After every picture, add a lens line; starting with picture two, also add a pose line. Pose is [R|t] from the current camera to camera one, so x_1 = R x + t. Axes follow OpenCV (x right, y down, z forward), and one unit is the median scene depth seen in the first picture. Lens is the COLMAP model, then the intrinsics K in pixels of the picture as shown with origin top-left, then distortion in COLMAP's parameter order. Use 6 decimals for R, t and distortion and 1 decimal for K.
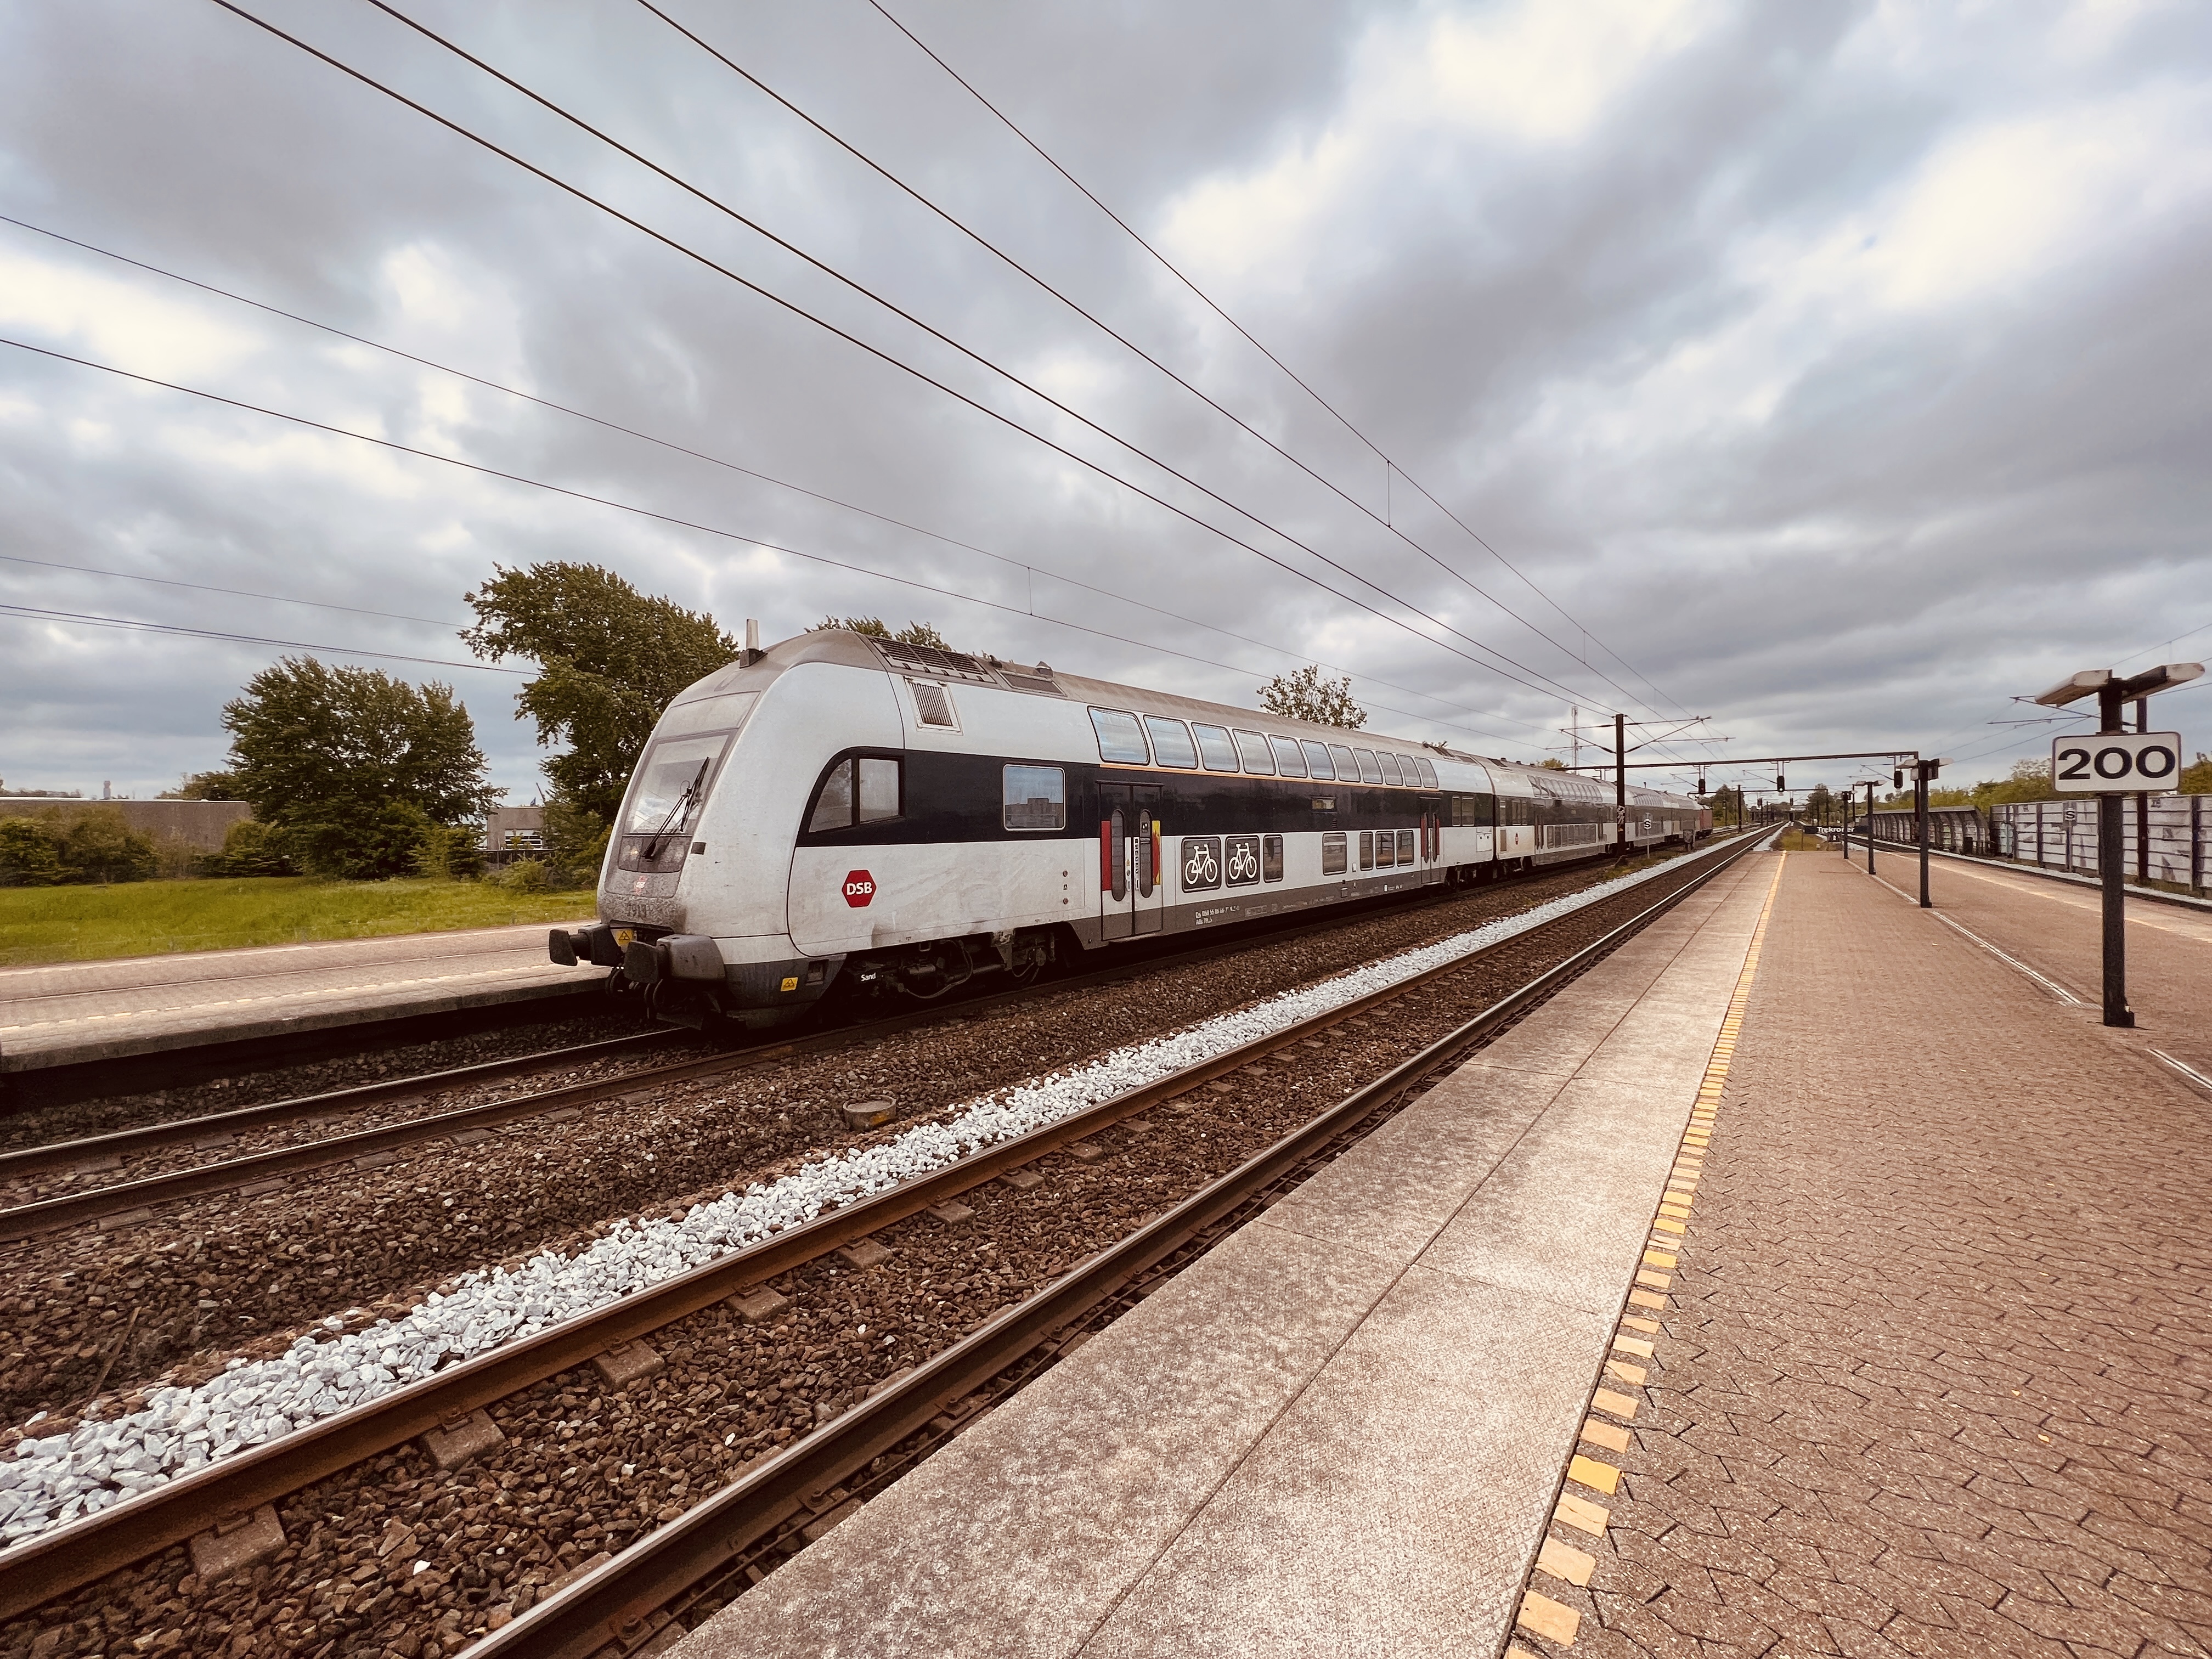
lens RADIAL K [[881.7, 0, 1107.4], [0, 881.7, 832.6], [0, 0, 1]] dist [-0.002113, 0.000611]
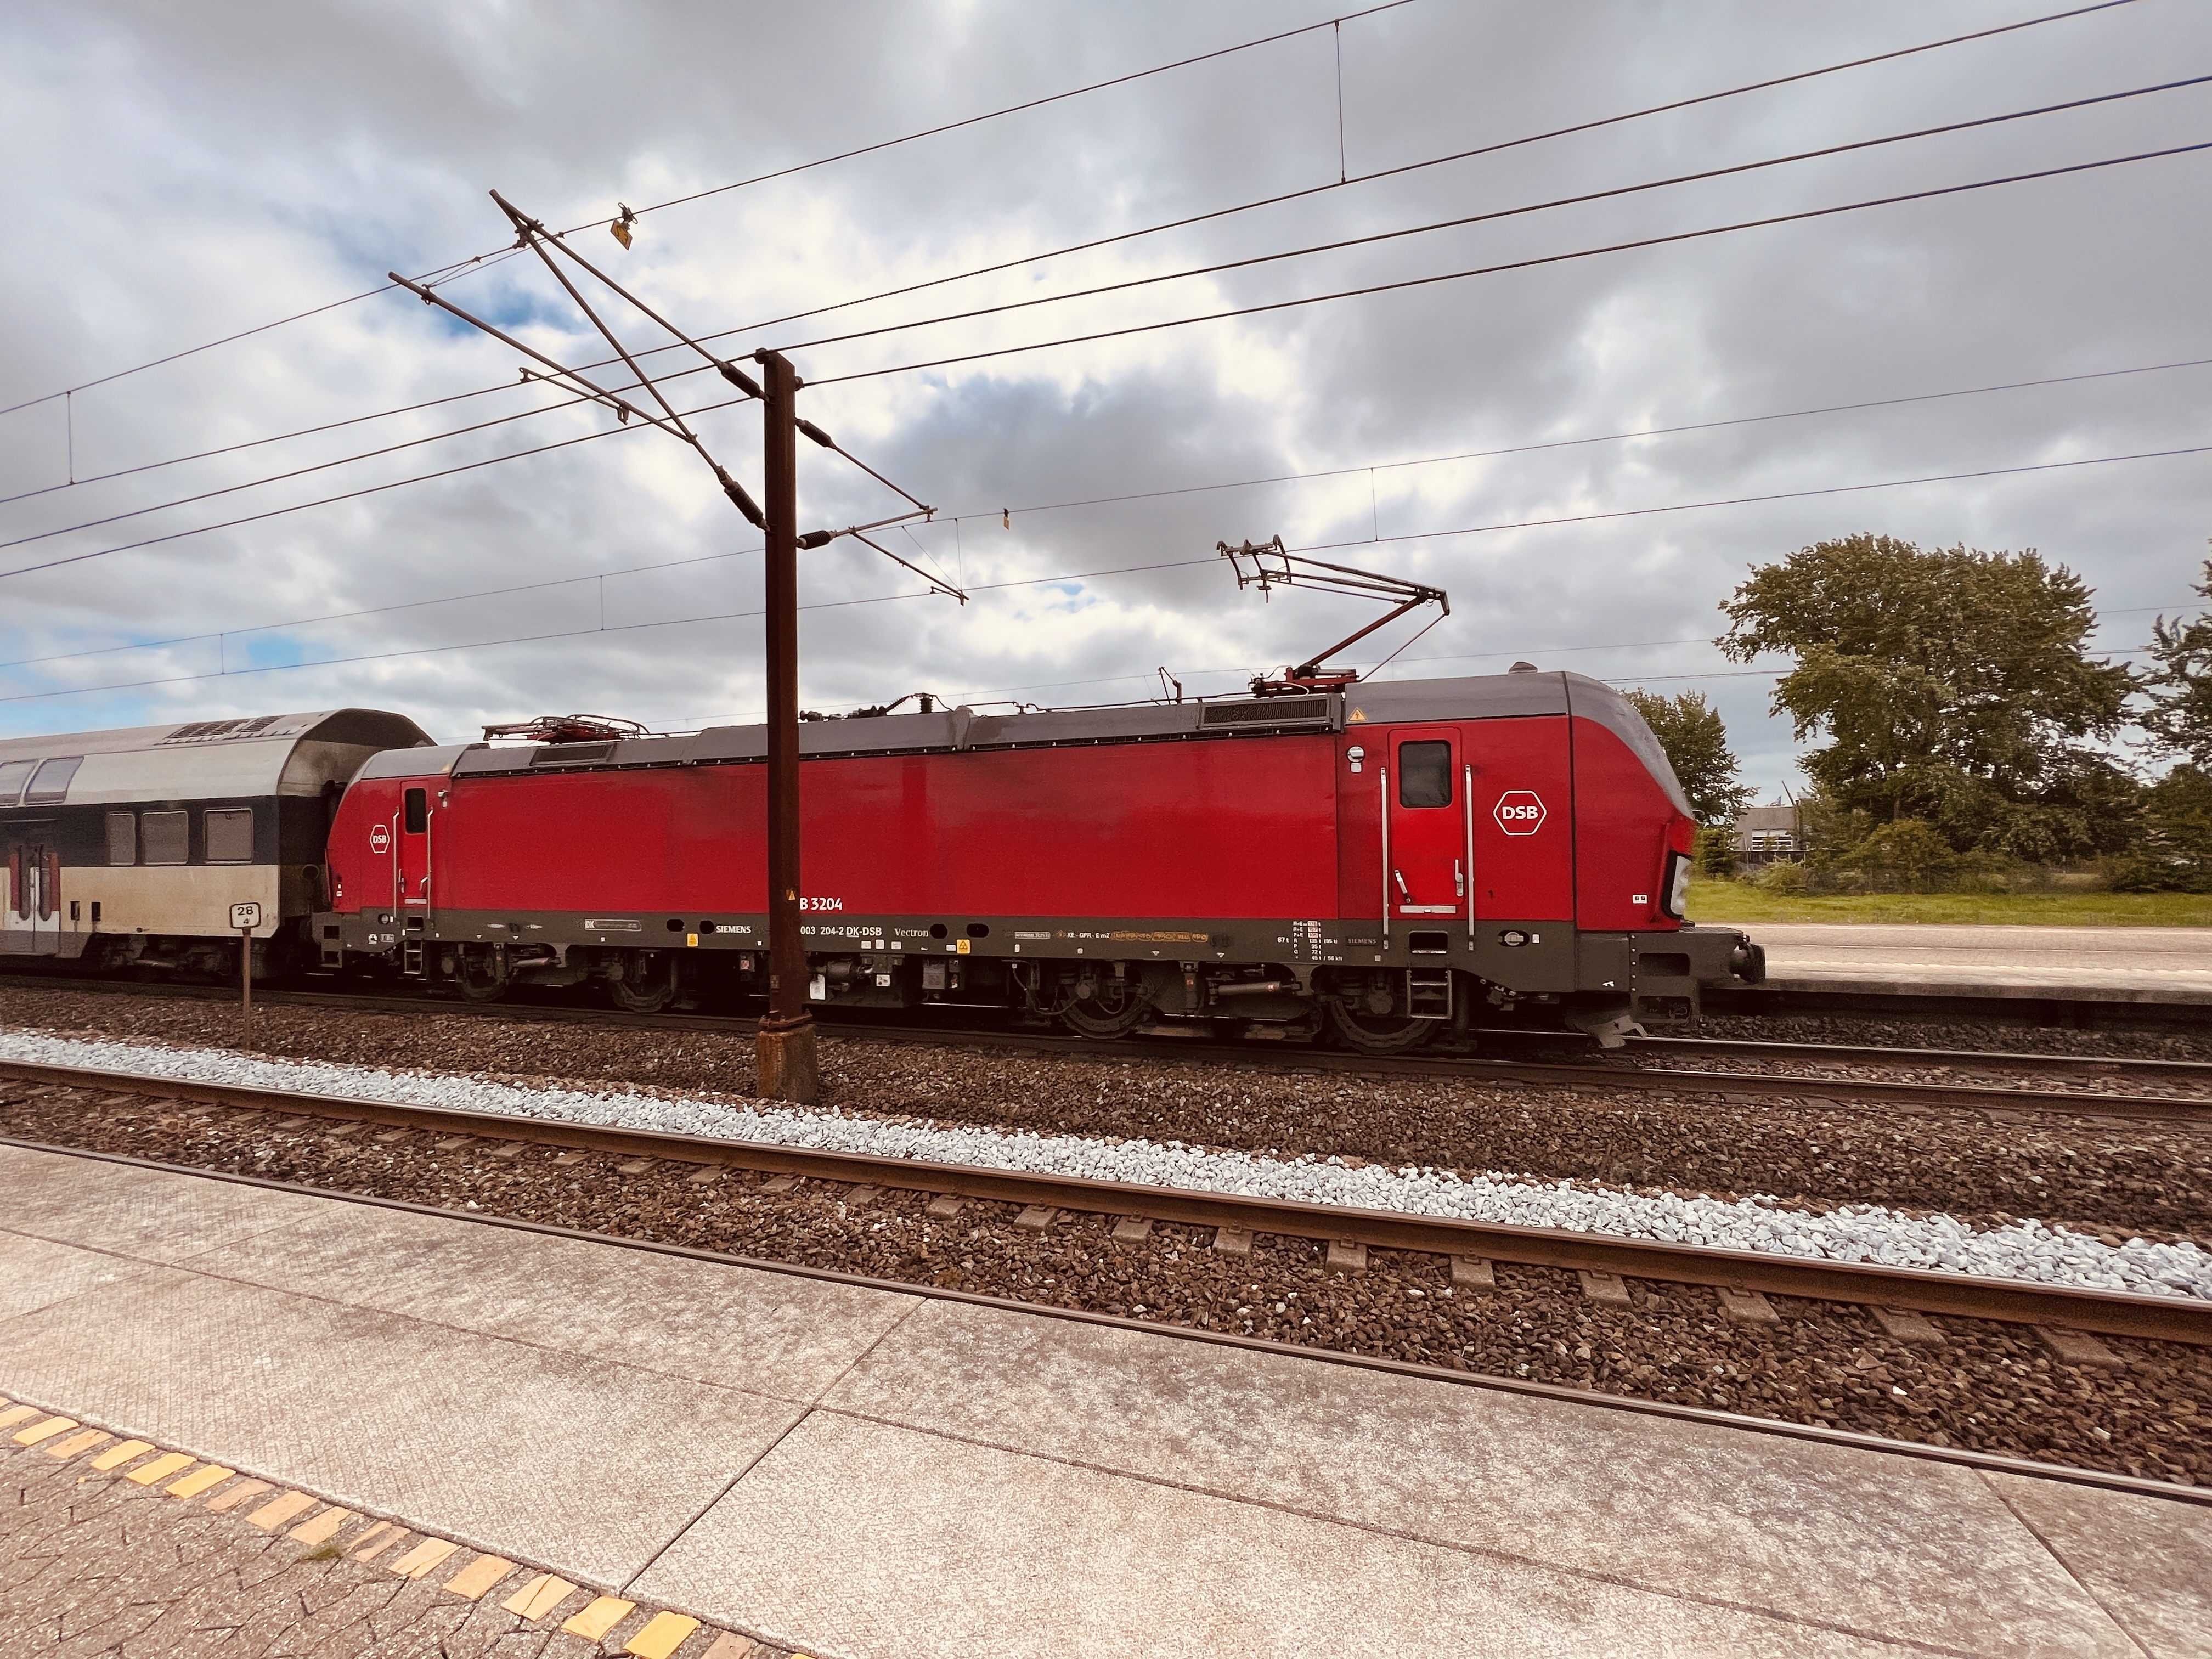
lens RADIAL K [[881.7, 0, 1107.4], [0, 881.7, 832.6], [0, 0, 1]] dist [-0.002113, 0.000611]
pose [[0.336964, -0.005074, -0.941504, 0.023167], [0.004103, 0.999984, -0.003921, 0.007525], [0.941509, -0.002541, 0.336979, -0.255727]]
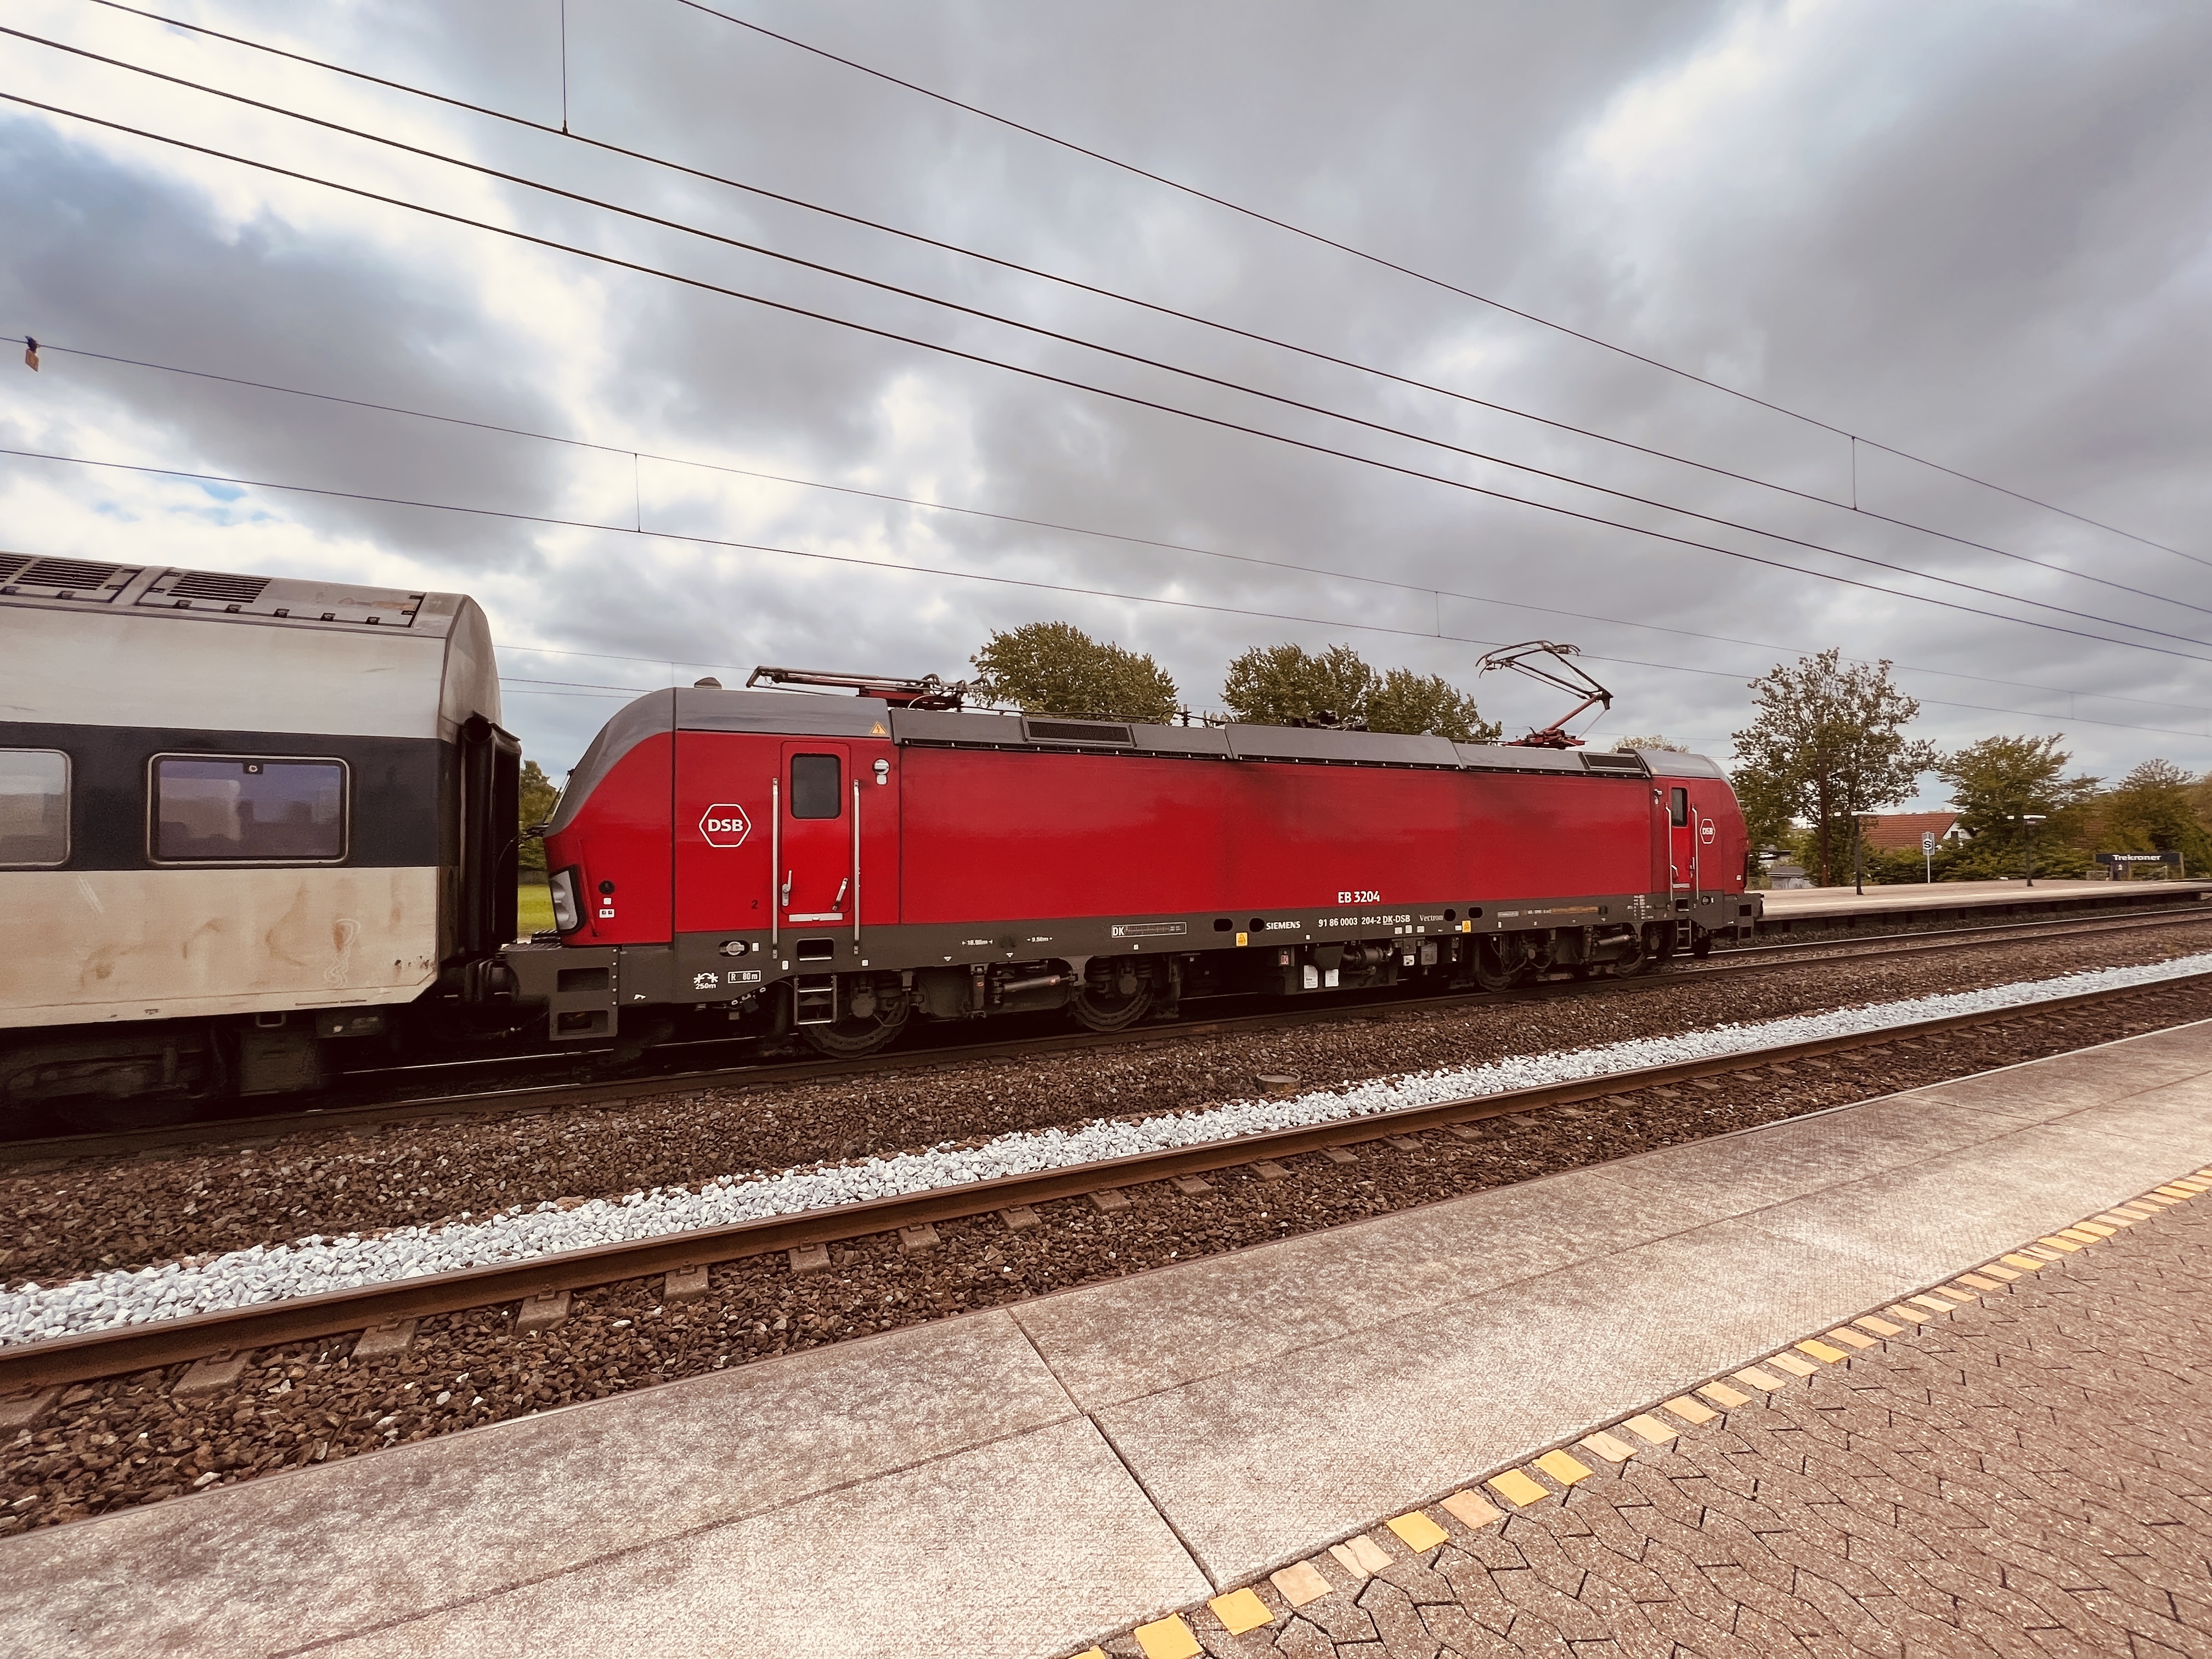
lens RADIAL K [[883.5, 0, 1101.2], [0, 883.5, 832.9], [0, 0, 1]] dist [-0.001944, 0.000737]
pose [[0.889394, -0.000127, -0.457140, 0.079848], [-0.009661, 0.999771, -0.019073, 0.009490], [0.457038, 0.021380, 0.889190, -0.222033]]
